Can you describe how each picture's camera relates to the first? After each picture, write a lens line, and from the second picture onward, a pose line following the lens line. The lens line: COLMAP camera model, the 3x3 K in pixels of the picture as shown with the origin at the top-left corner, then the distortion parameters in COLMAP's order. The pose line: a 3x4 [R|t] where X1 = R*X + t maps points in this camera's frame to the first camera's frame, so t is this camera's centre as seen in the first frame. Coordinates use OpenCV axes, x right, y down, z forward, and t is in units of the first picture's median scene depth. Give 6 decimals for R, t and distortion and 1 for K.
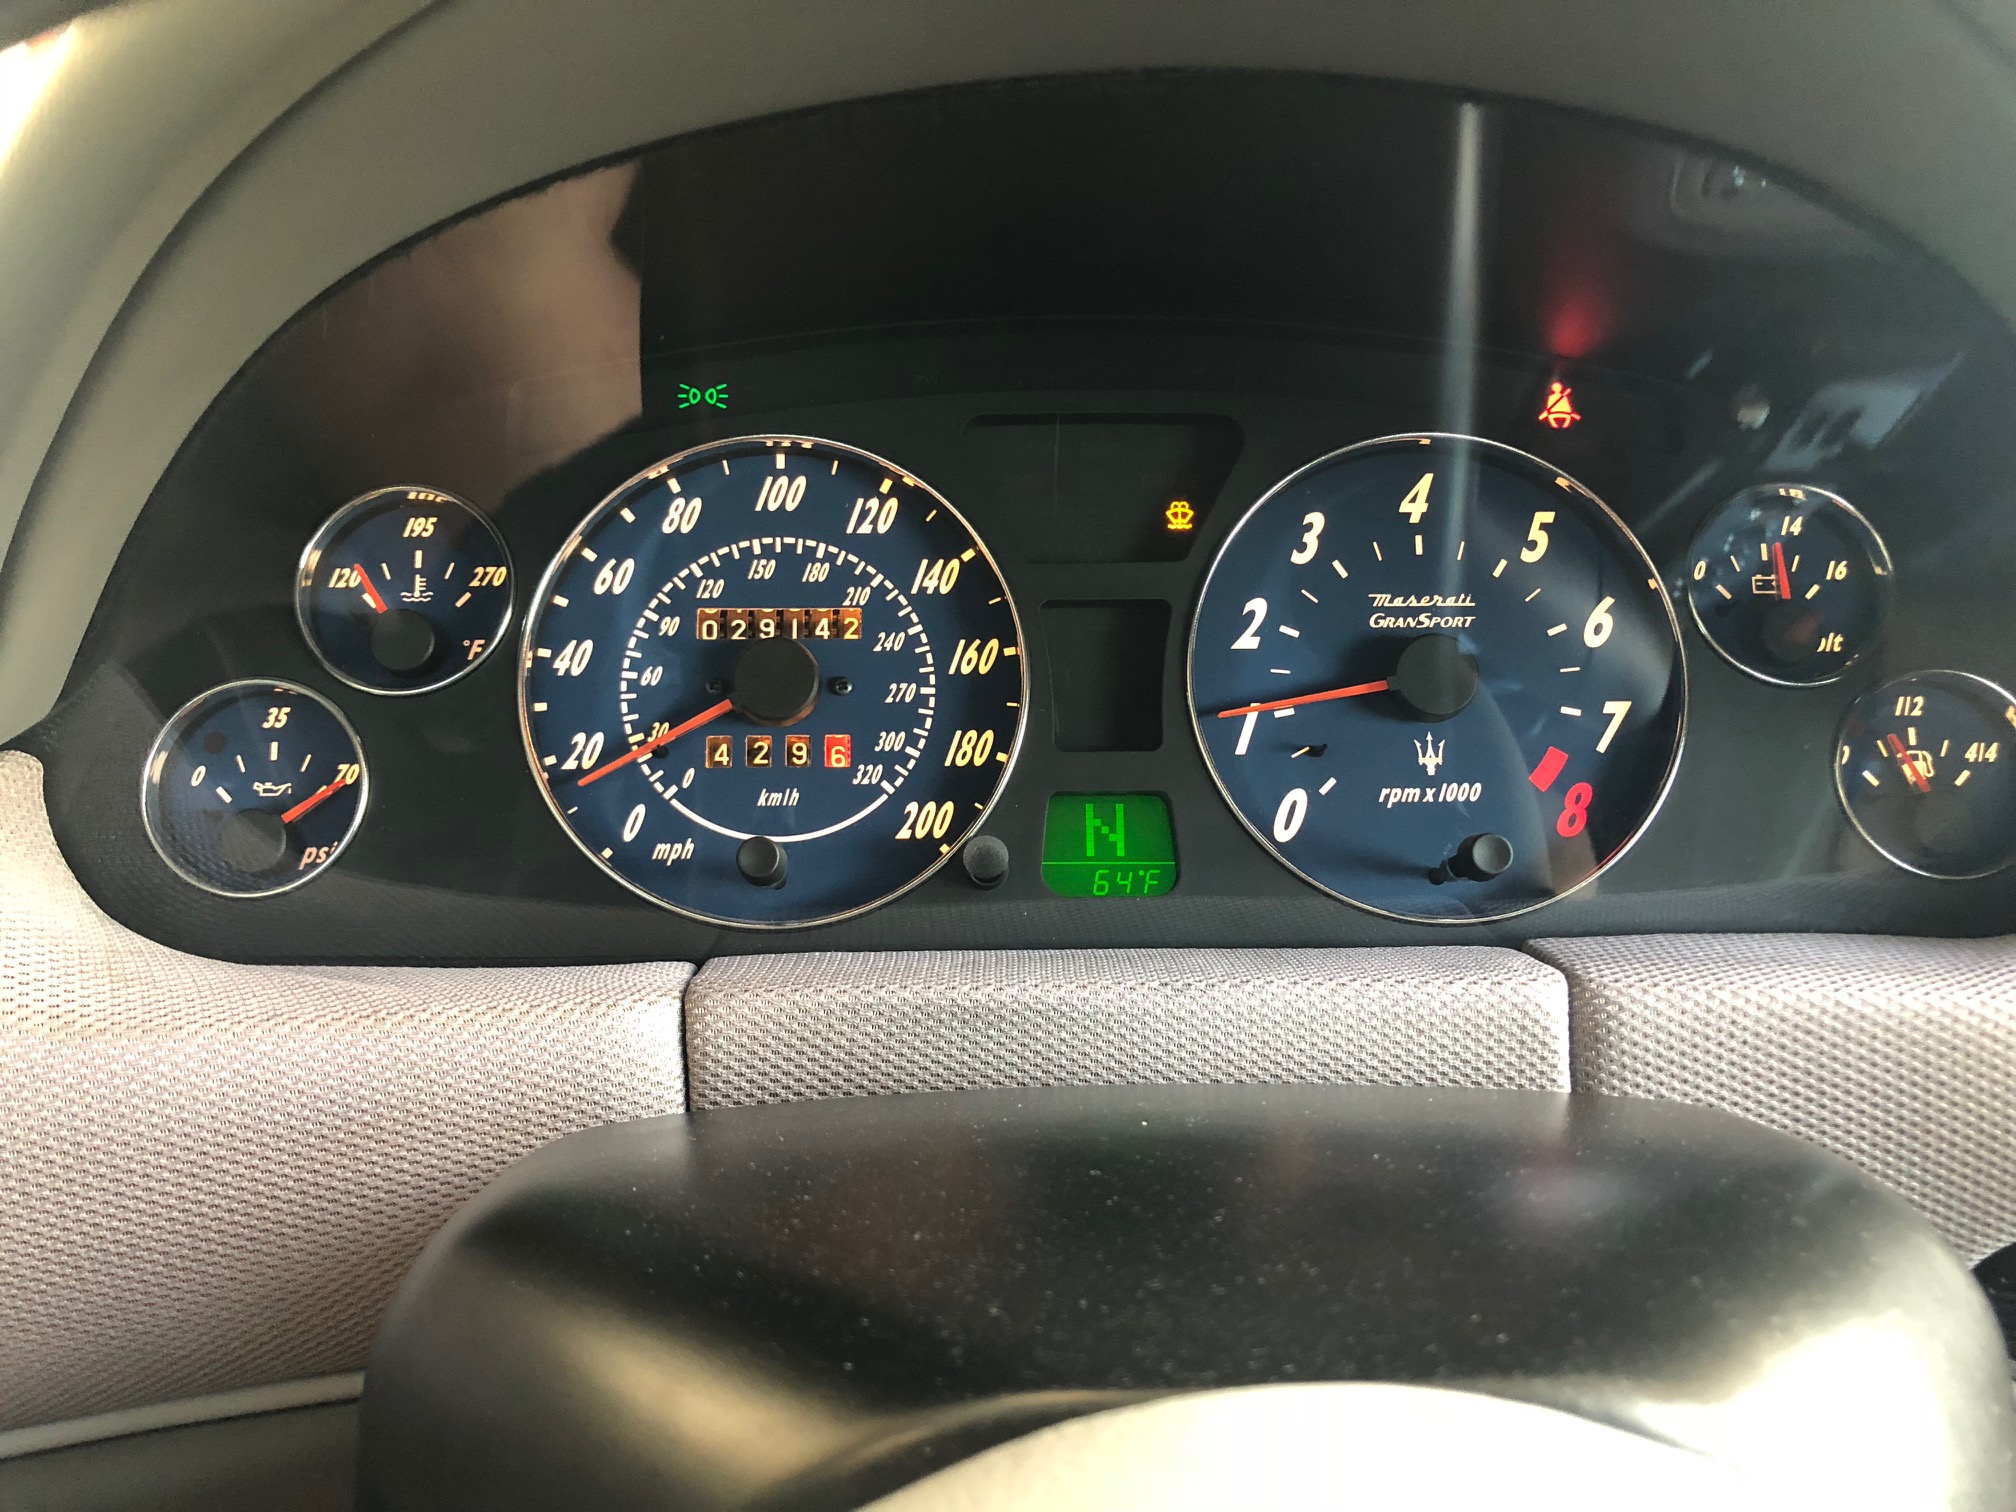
lens RADIAL K [[1633.6, 0, 1005.2], [0, 1633.6, 746.8], [0, 0, 1]] dist [0.018986, -0.004520]
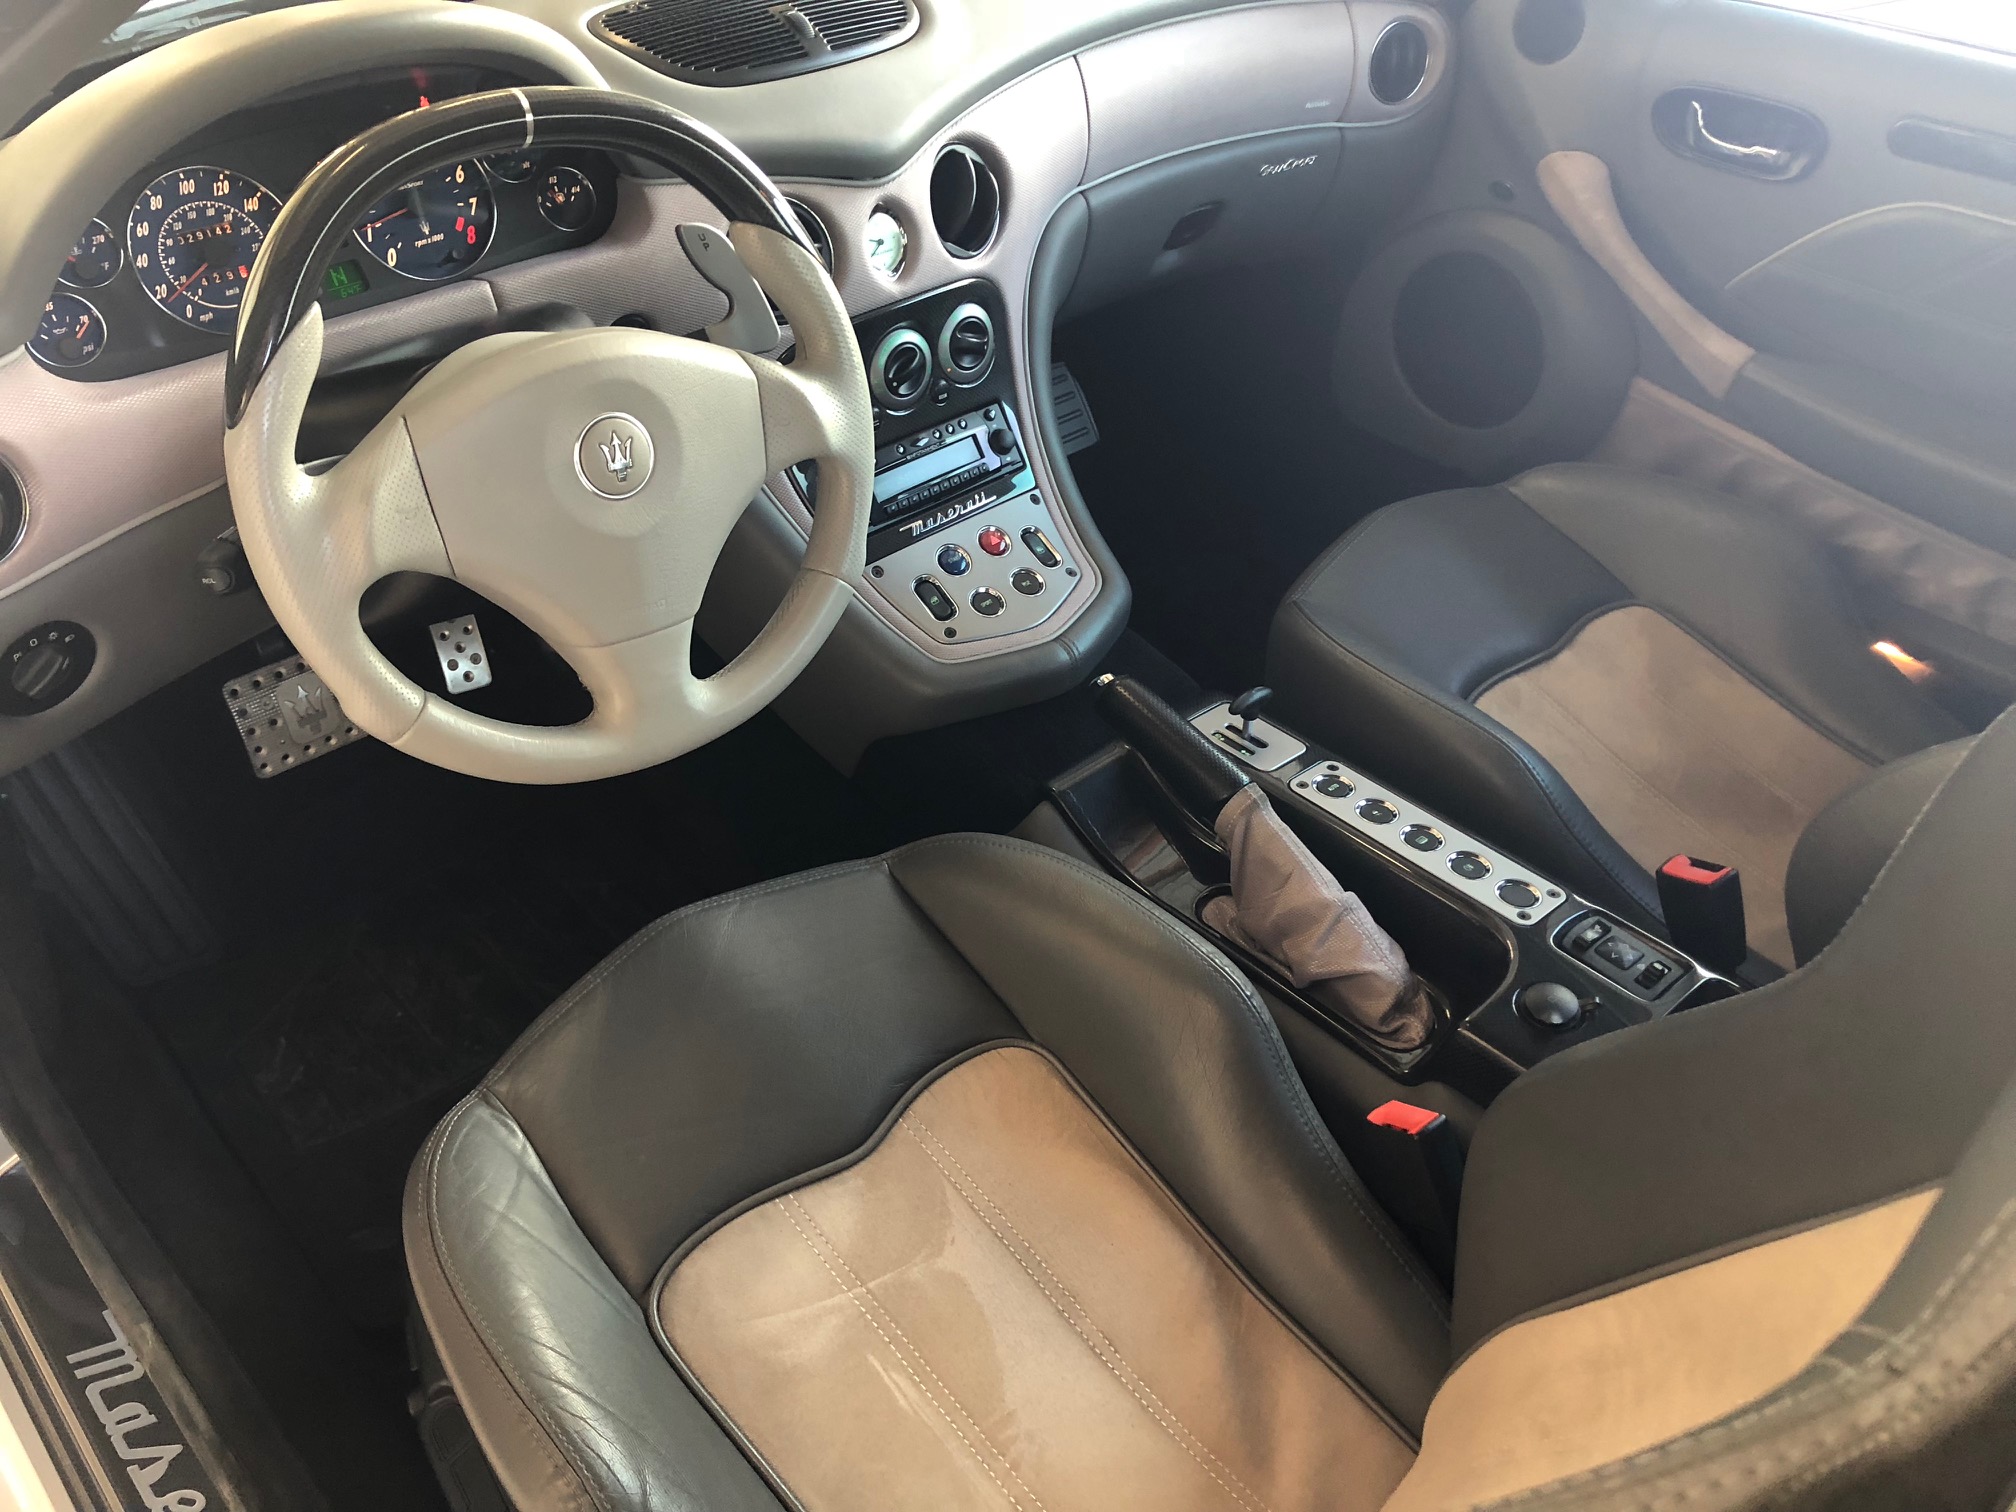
lens RADIAL K [[1633.6, 0, 998.7], [0, 1633.6, 756.3], [0, 0, 1]] dist [0.018986, -0.004520]
pose [[0.752091, -0.402179, 0.522123, -0.998319], [0.195177, 0.892602, 0.406407, -0.158649], [-0.629496, -0.203749, 0.749814, -2.353252]]
